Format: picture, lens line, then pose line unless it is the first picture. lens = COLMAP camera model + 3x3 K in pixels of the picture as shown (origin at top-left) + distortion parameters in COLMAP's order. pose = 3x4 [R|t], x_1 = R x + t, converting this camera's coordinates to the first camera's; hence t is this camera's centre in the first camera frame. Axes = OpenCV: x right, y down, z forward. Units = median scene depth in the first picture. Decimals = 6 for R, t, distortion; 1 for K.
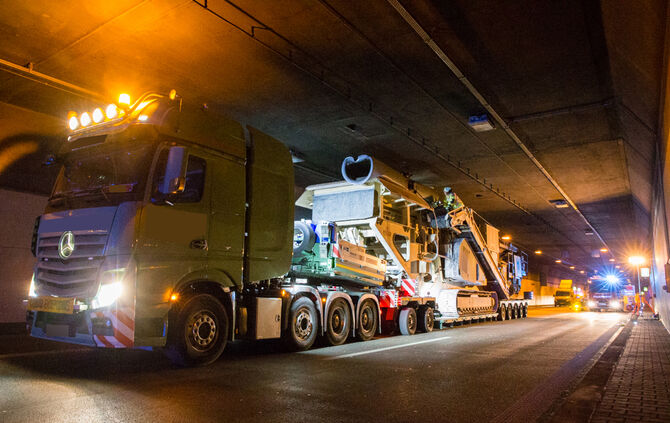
lens RADIAL K [[458.4, 0, 335.0], [0, 458.4, 211.5], [0, 0, 1]] dist [-0.127346, 0.123139]
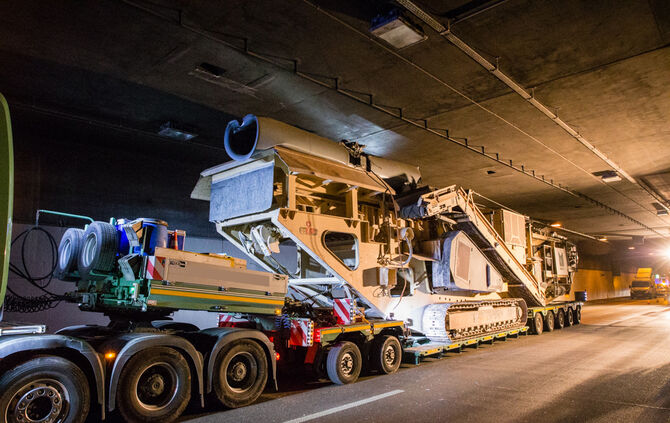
lens RADIAL K [[458.4, 0, 335.0], [0, 458.4, 211.5], [0, 0, 1]] dist [-0.127346, 0.123139]
pose [[0.989304, -0.056660, -0.134418, 0.209415], [0.057760, 0.998321, 0.004294, 0.015396], [0.133949, -0.012012, 0.990915, 0.292259]]
